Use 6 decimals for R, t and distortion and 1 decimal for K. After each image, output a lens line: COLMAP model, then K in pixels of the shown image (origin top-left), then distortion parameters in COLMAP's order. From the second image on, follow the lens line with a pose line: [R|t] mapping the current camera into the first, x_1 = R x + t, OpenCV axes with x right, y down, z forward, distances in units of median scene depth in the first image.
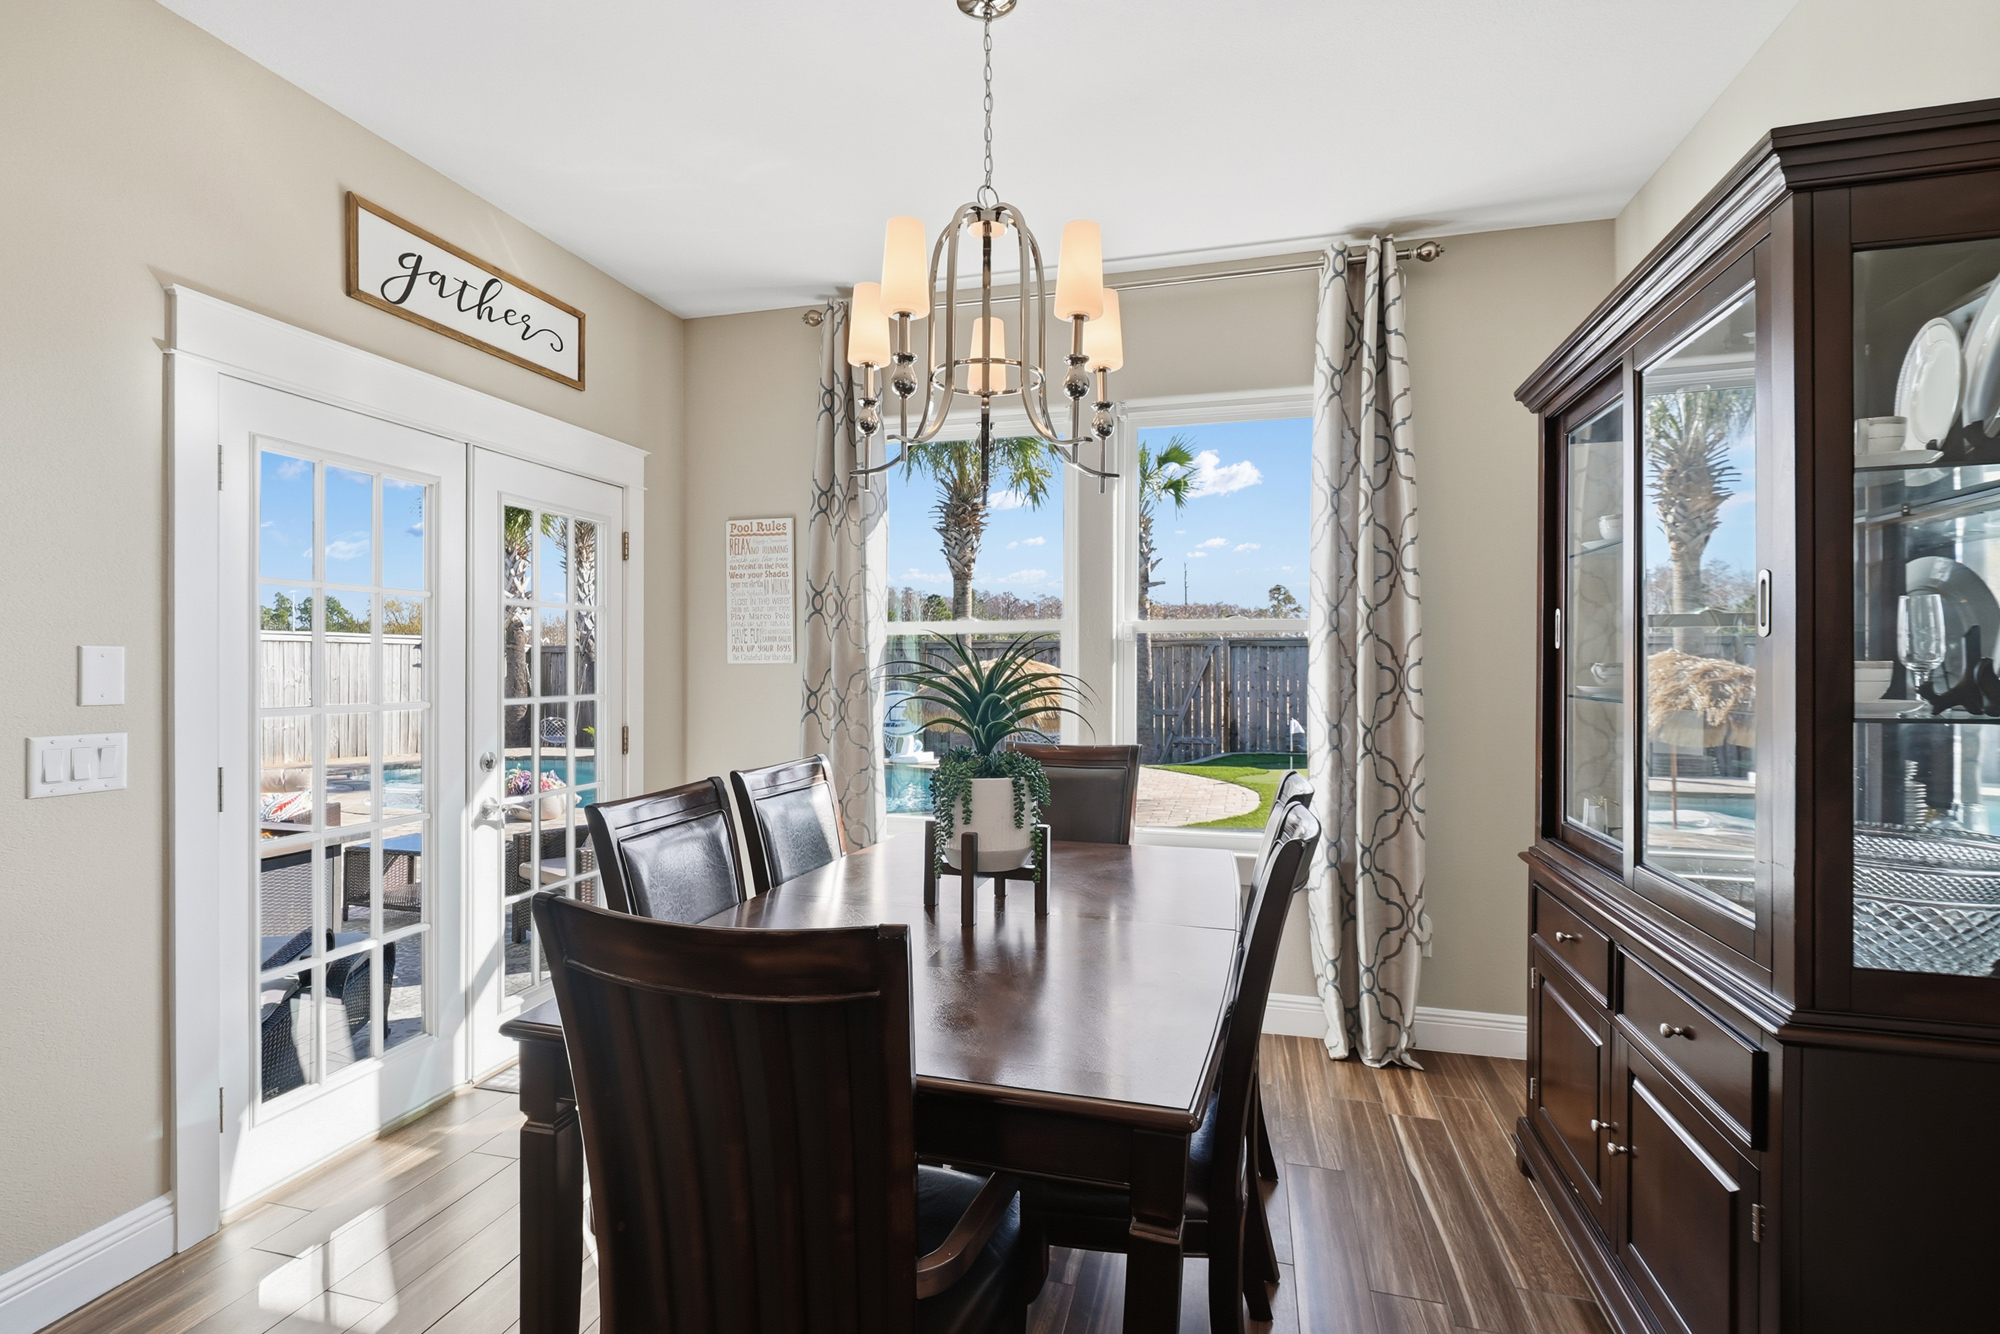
lens RADIAL K [[927.5, 0, 987.3], [0, 927.5, 672.3], [0, 0, 1]] dist [-0.011843, 0.004588]
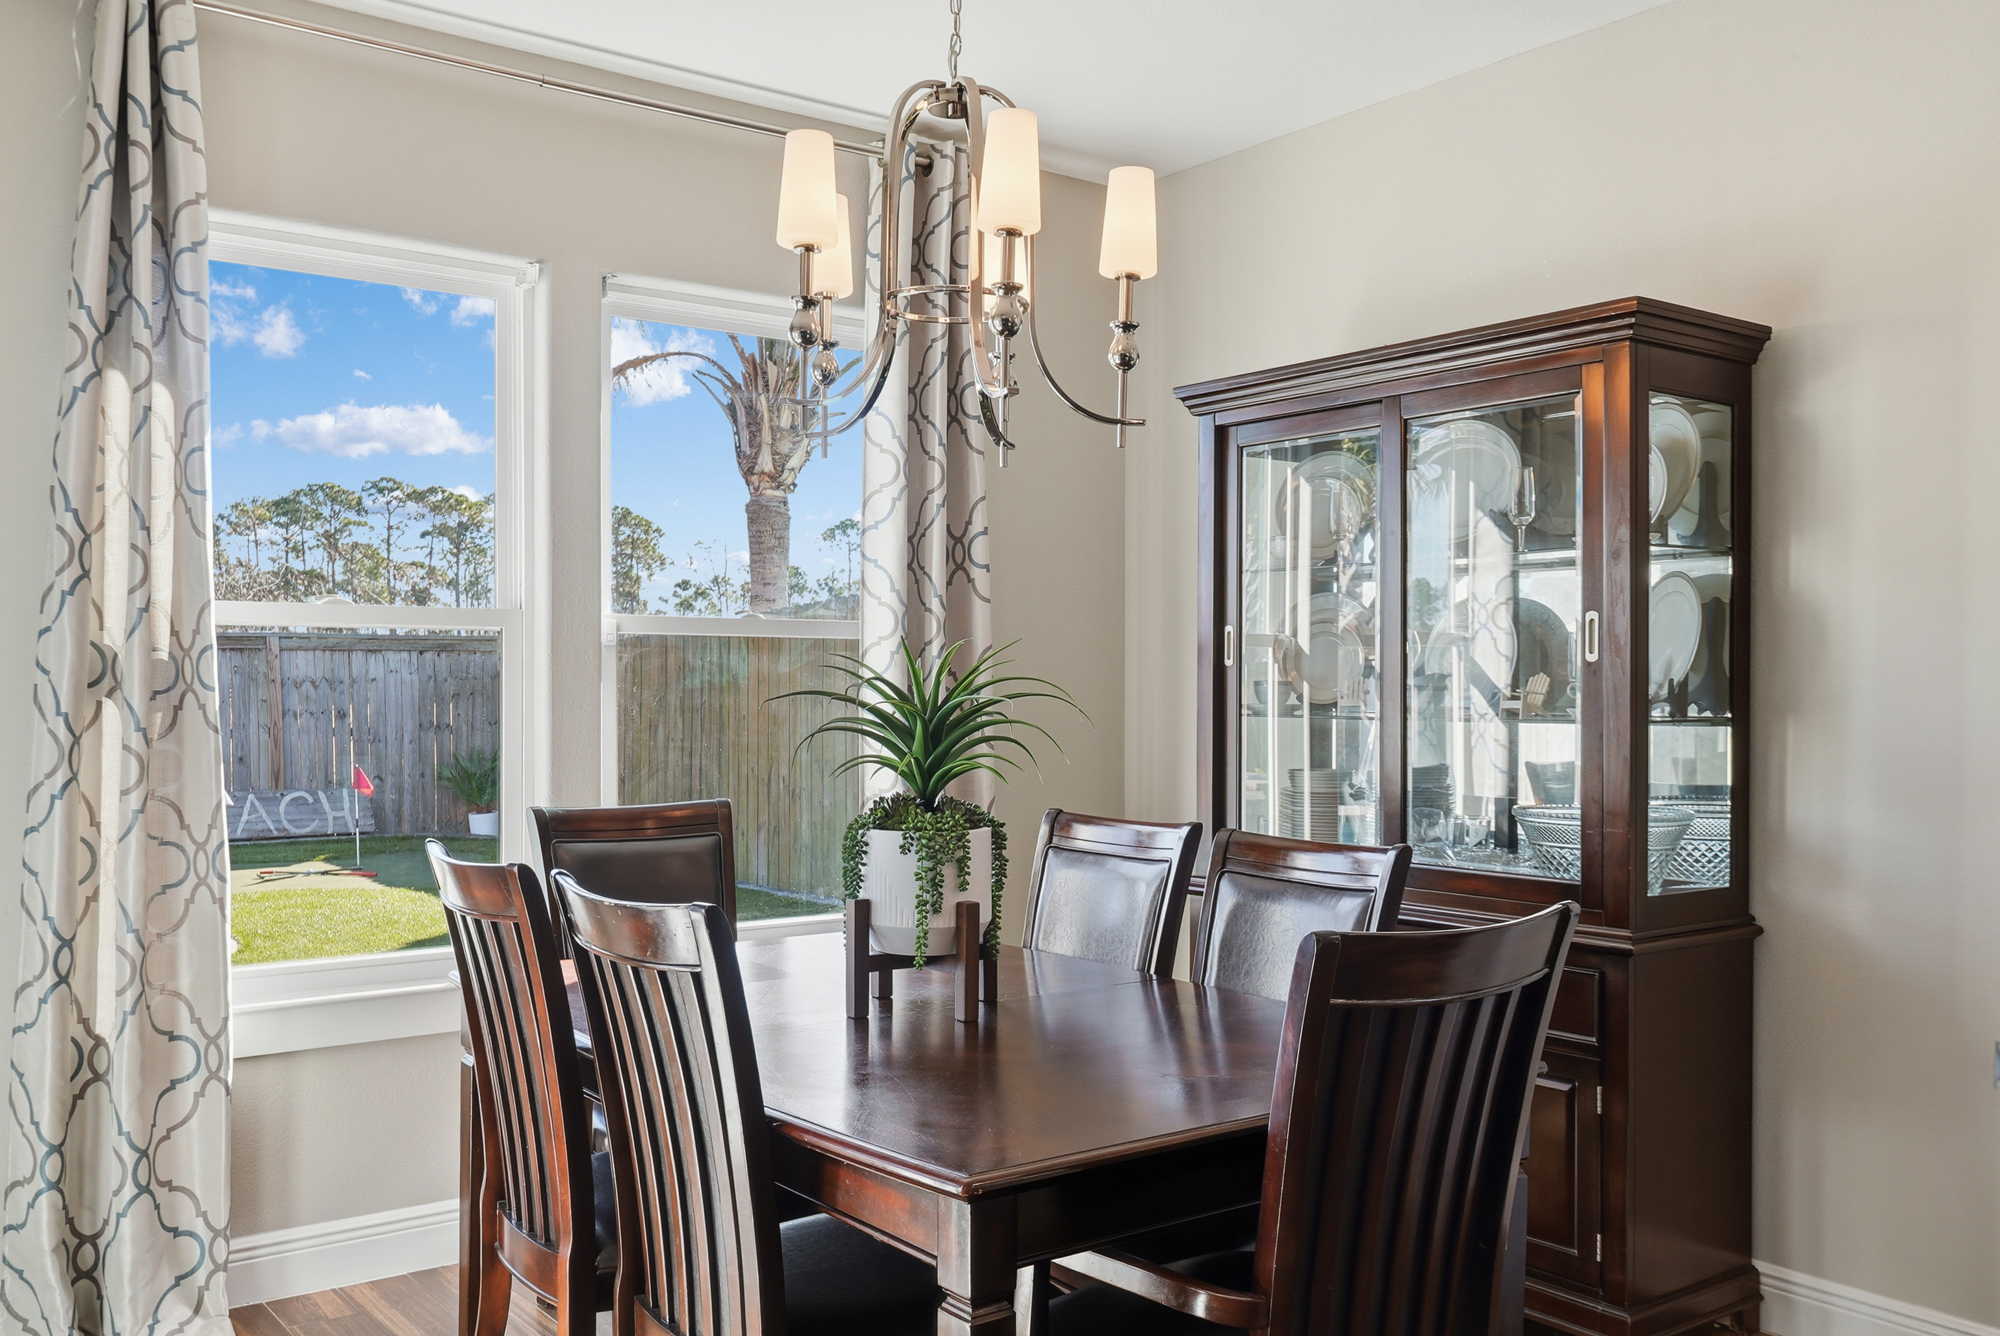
lens RADIAL K [[1734.3, 0, 1000.8], [0, 1734.3, 697.9], [0, 0, 1]] dist [0.014808, -0.005349]
pose [[0.605371, -0.006699, 0.795916, -0.757500], [0.006849, 0.999971, 0.003207, -0.000175], [-0.795914, 0.003509, 0.605399, 0.068871]]
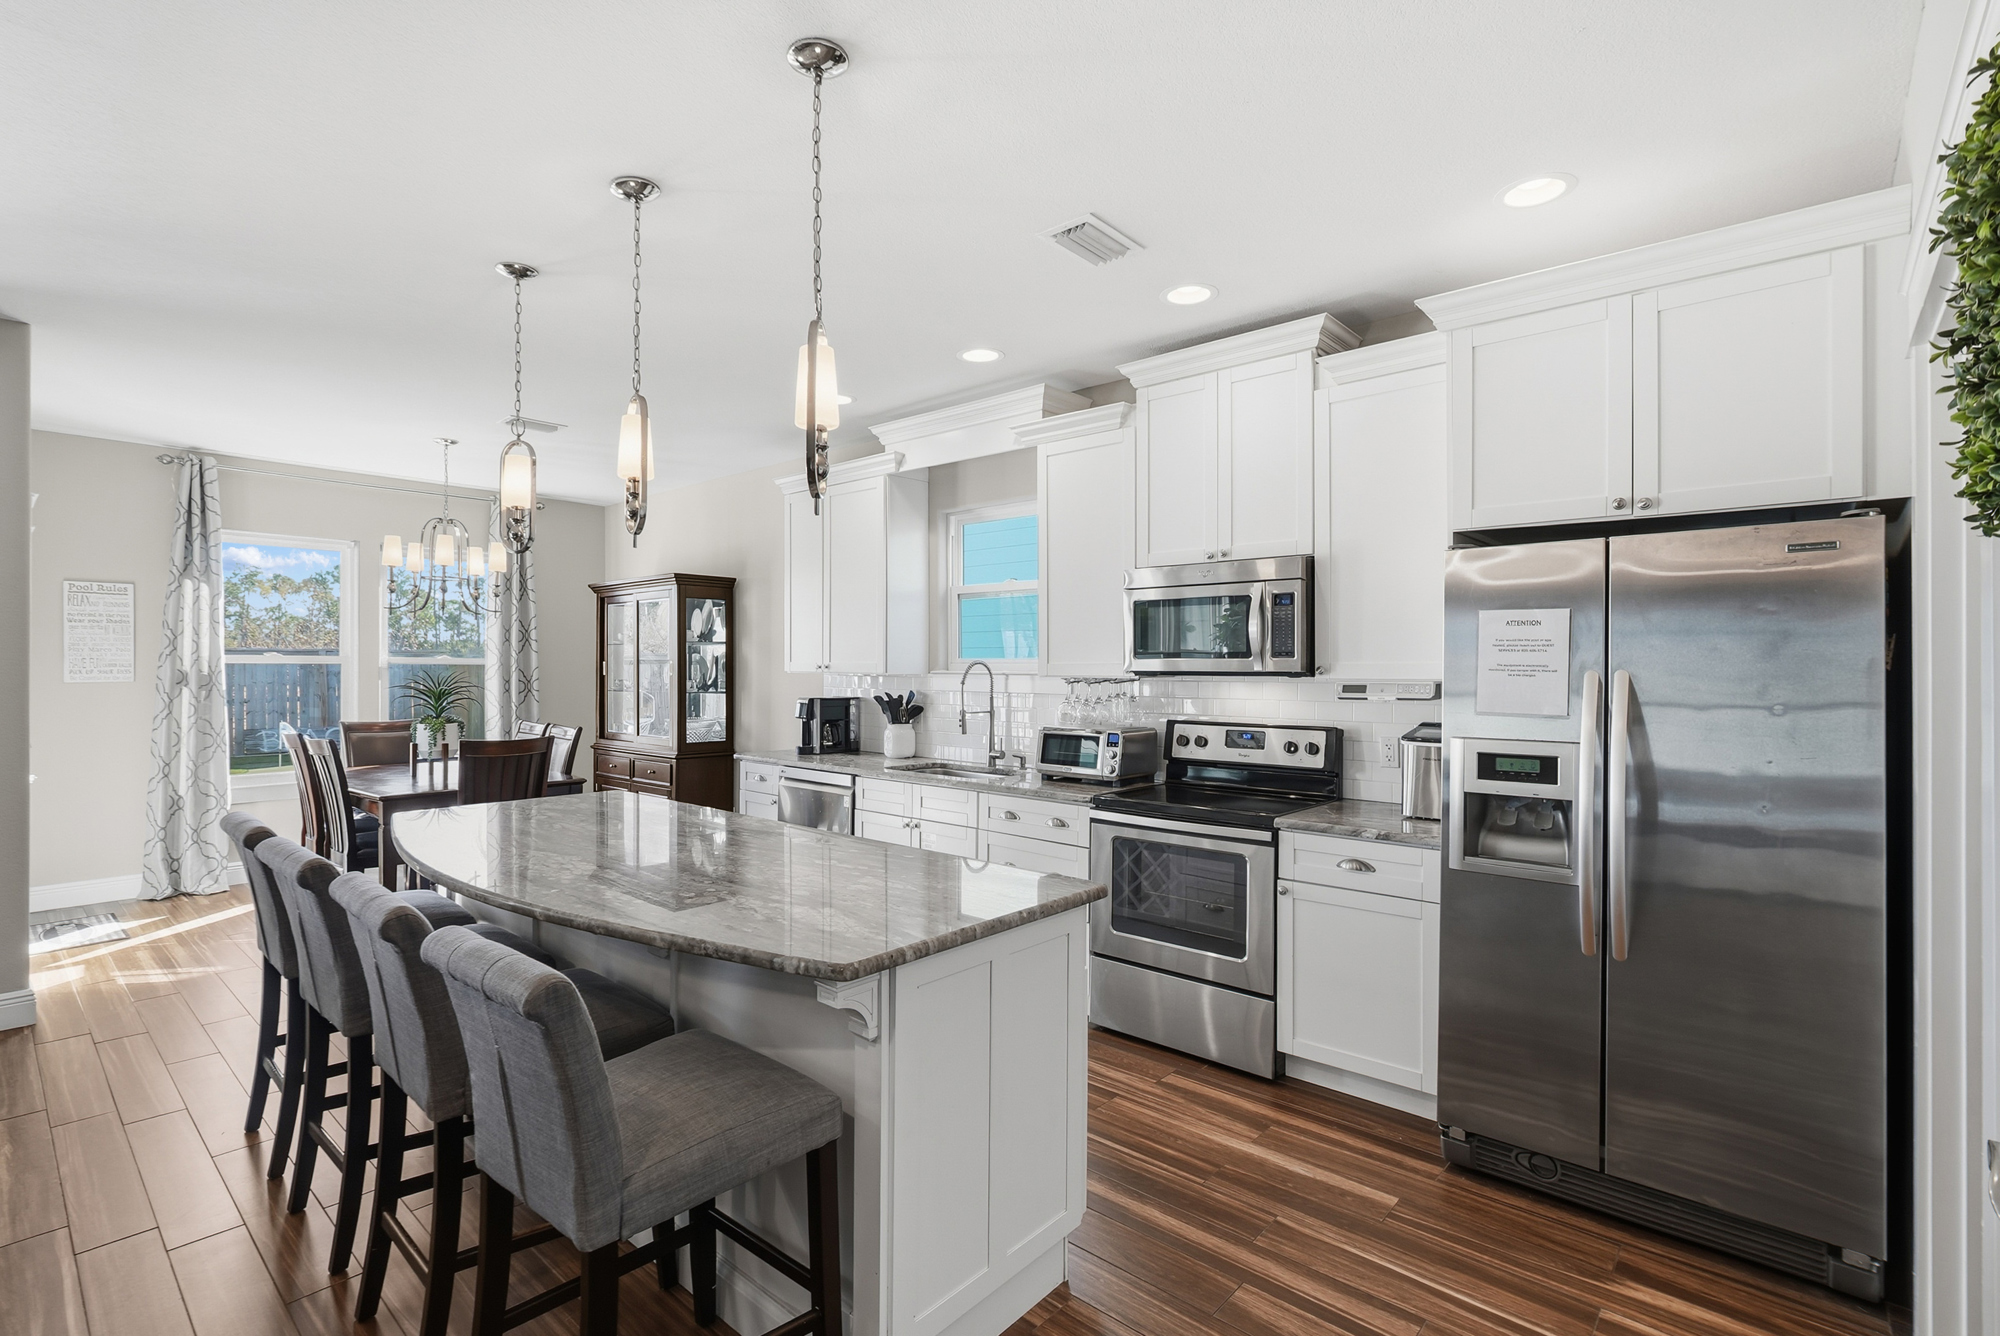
lens RADIAL K [[927.5, 0, 996.9], [0, 927.5, 667.4], [0, 0, 1]] dist [-0.011843, 0.004588]
pose [[0.435725, 0.000932, 0.900080, -1.189965], [0.007732, 0.999959, -0.004778, -0.019741], [-0.900047, 0.009041, 0.435699, -1.130893]]
